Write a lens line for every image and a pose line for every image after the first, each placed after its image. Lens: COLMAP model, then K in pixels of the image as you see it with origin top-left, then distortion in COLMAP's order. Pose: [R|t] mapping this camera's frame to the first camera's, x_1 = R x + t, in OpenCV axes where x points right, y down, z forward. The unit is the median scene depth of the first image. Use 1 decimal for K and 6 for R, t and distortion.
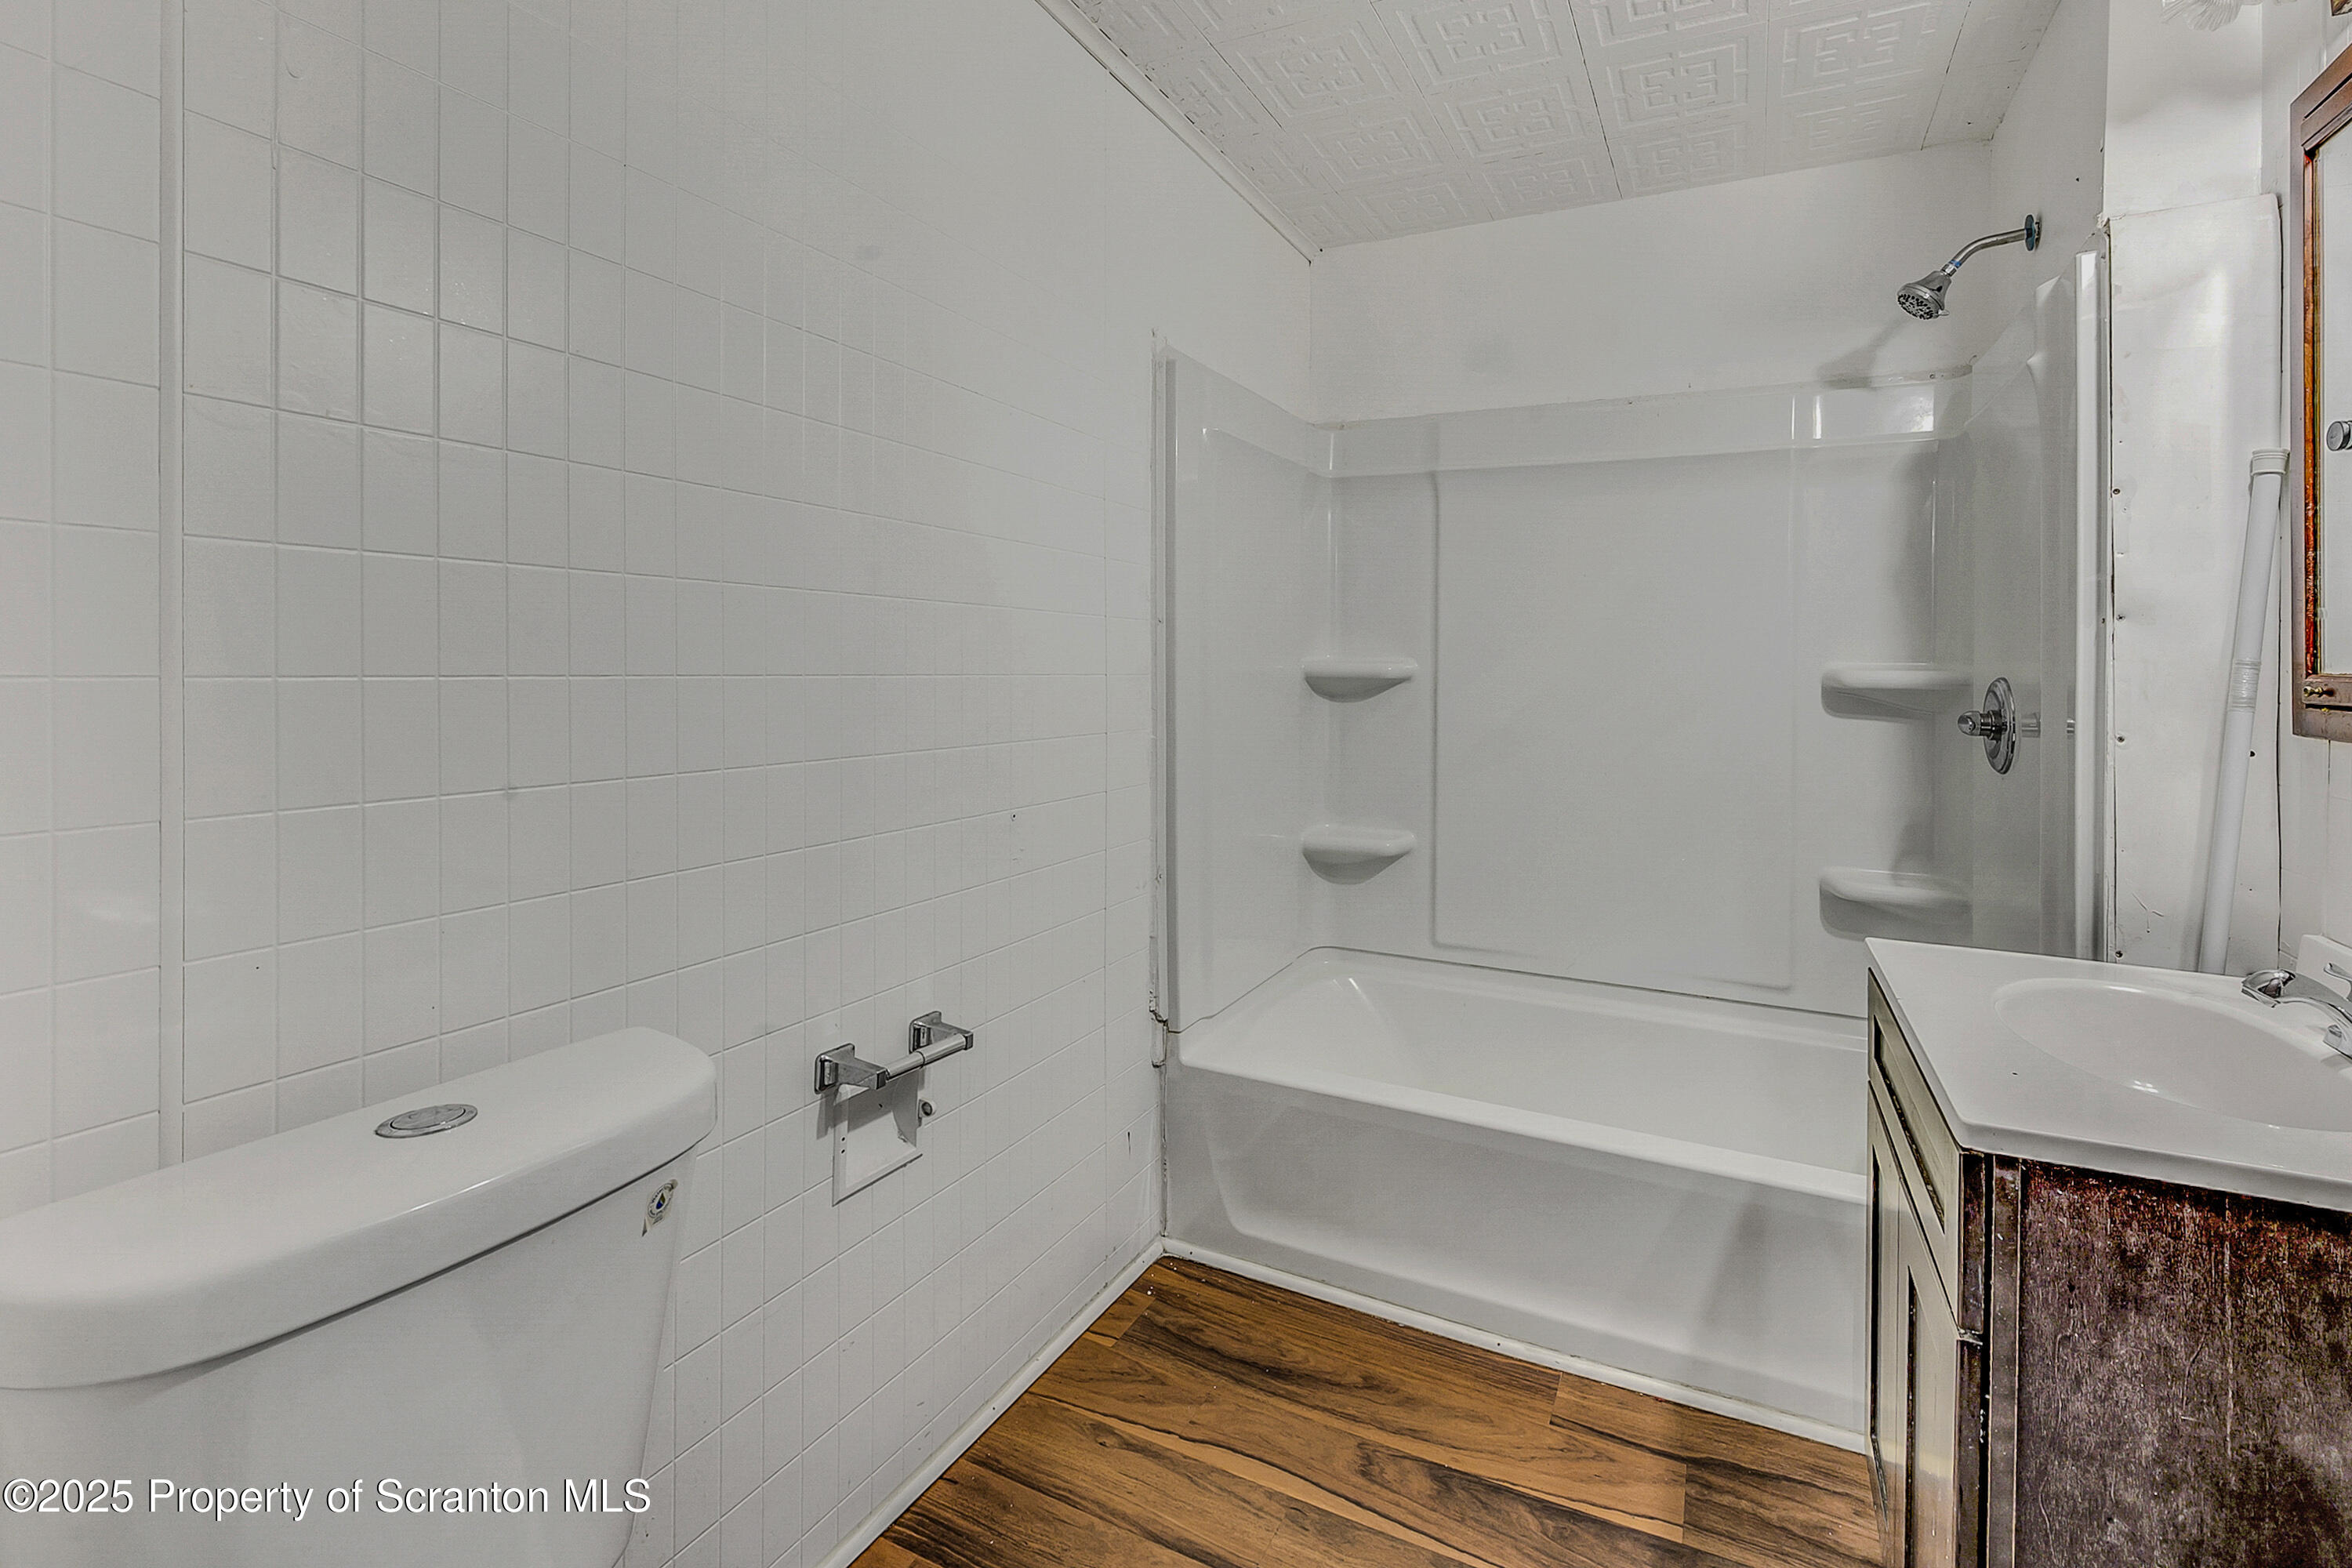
lens RADIAL K [[1089.5, 0, 1180.8], [0, 1089.5, 664.7], [0, 0, 1]] dist [0.001123, -0.000487]
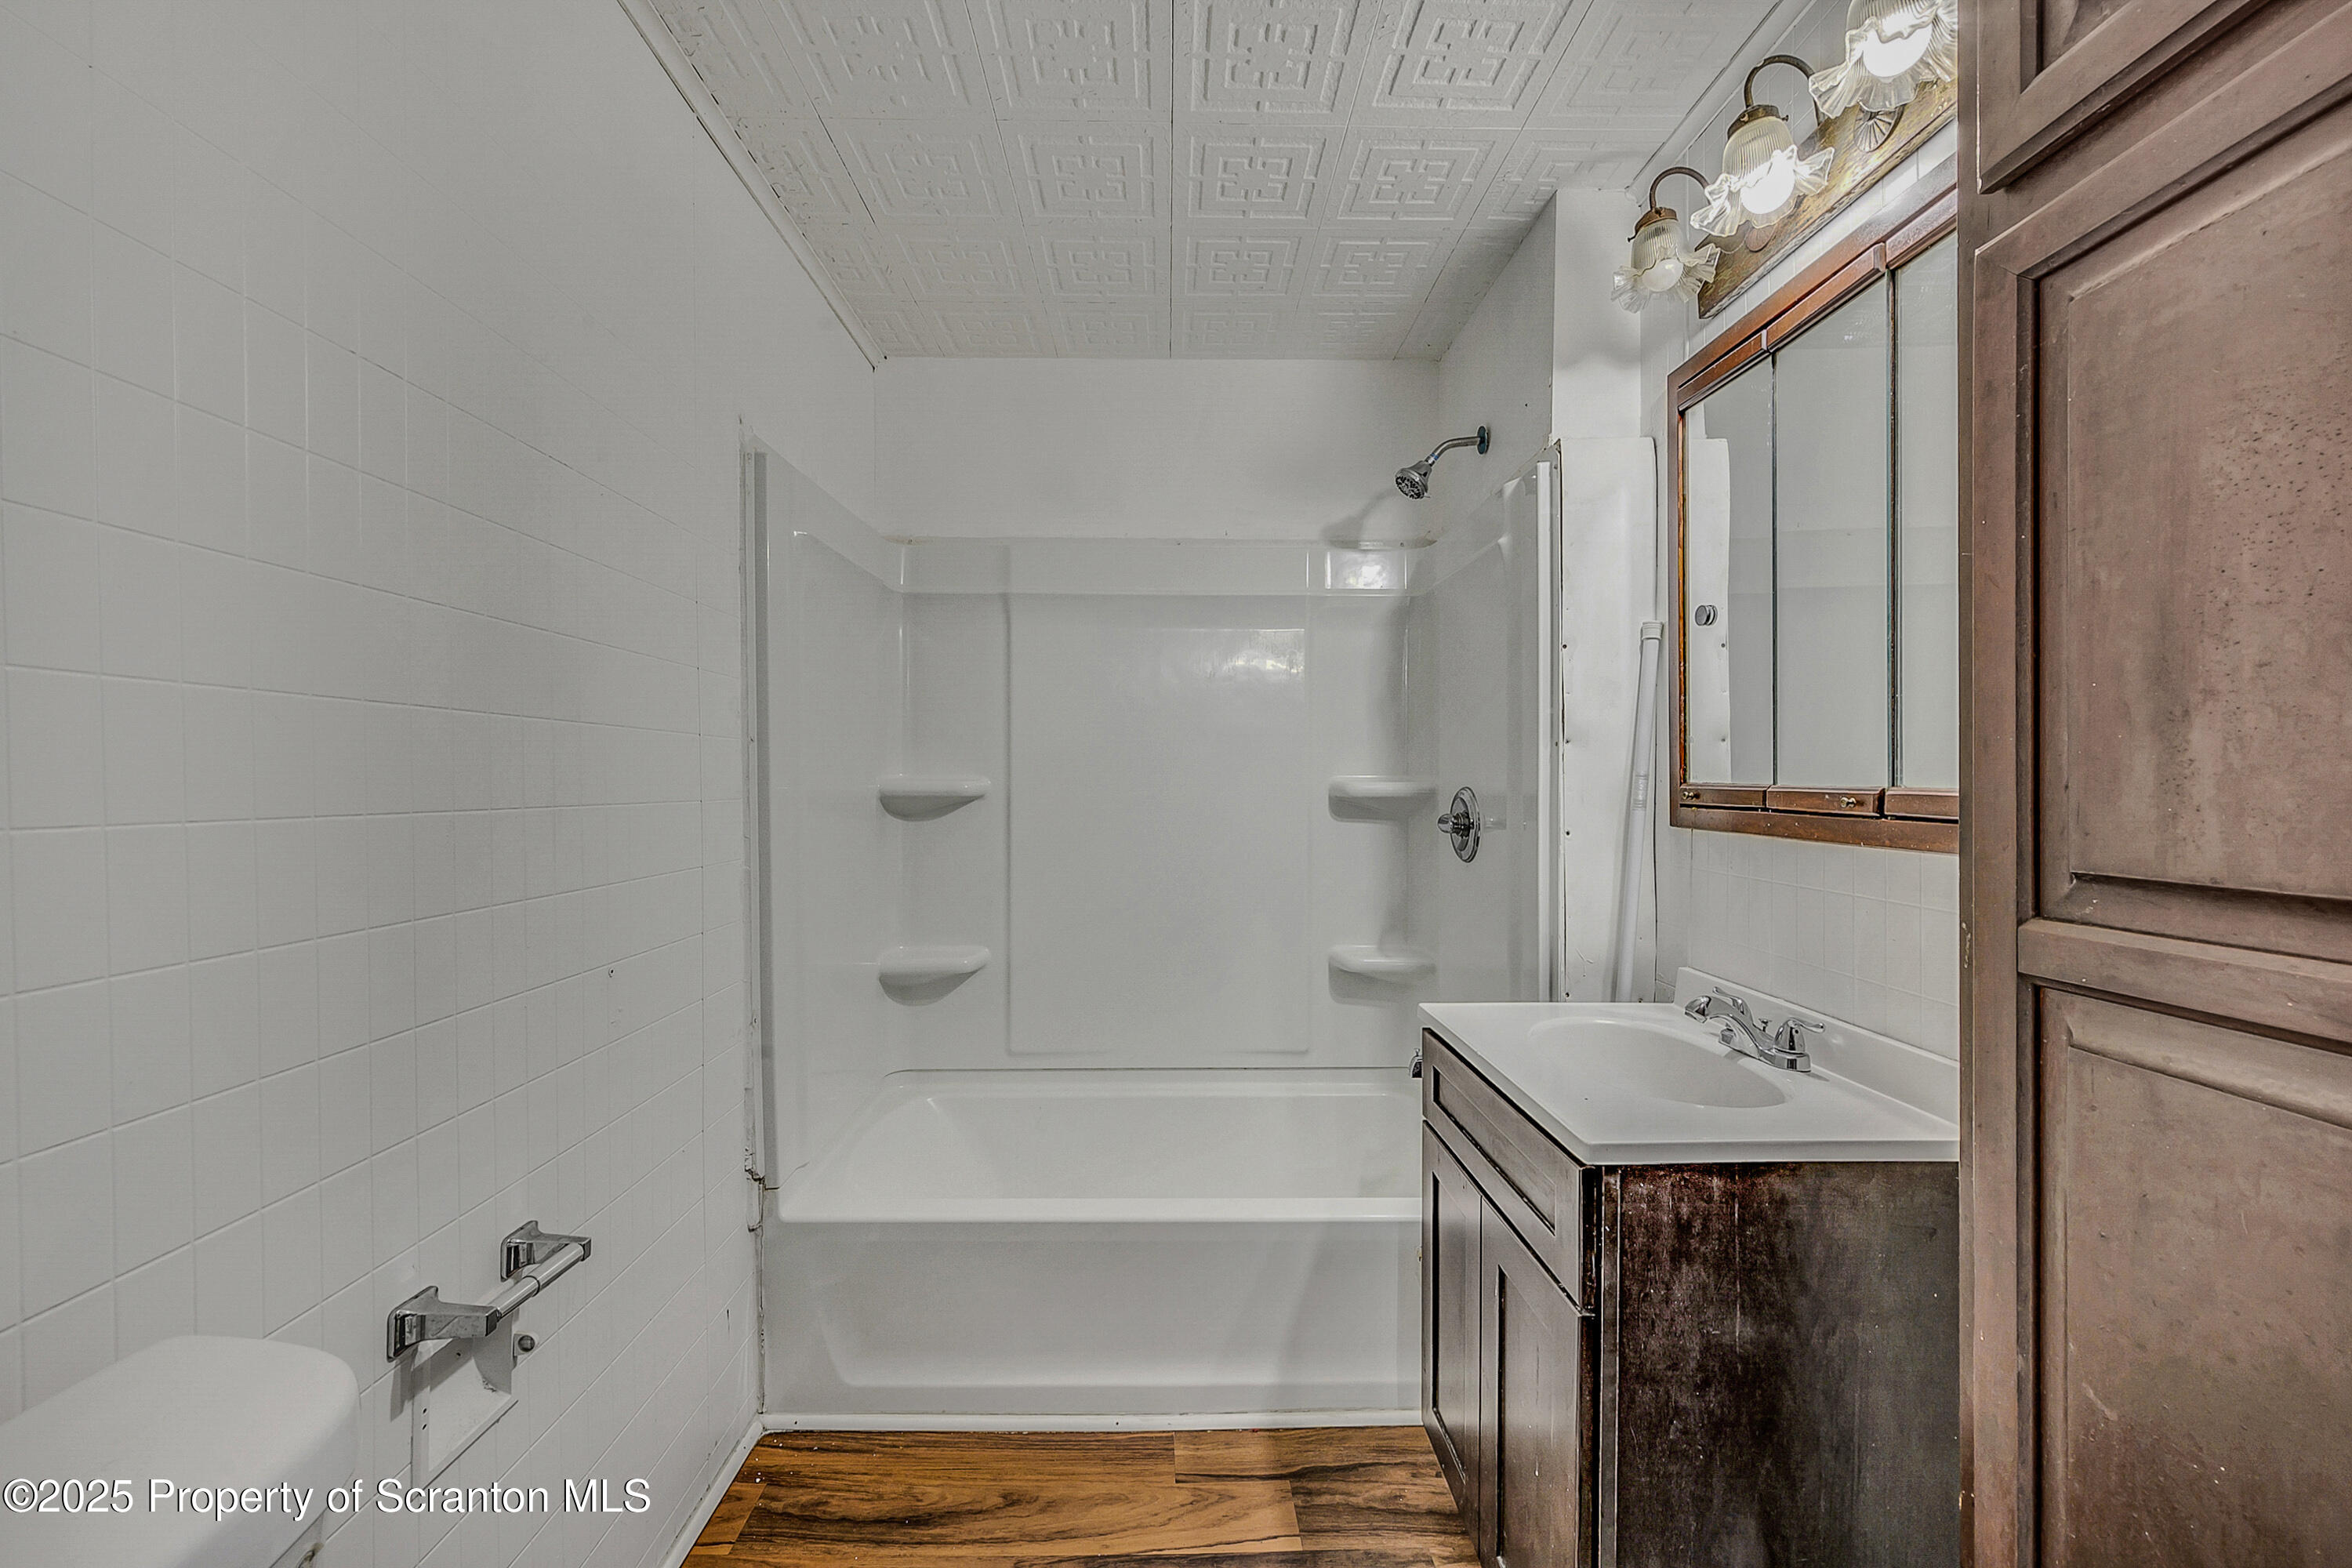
lens RADIAL K [[1059.5, 0, 1176.0], [0, 1059.5, 784.0], [0, 0, 1]] dist [-0.000475, -0.000436]
pose [[0.887044, -0.015416, 0.461428, -0.134412], [0.012748, 0.999879, 0.008898, -0.007902], [-0.461509, -0.002011, 0.887133, 0.065606]]
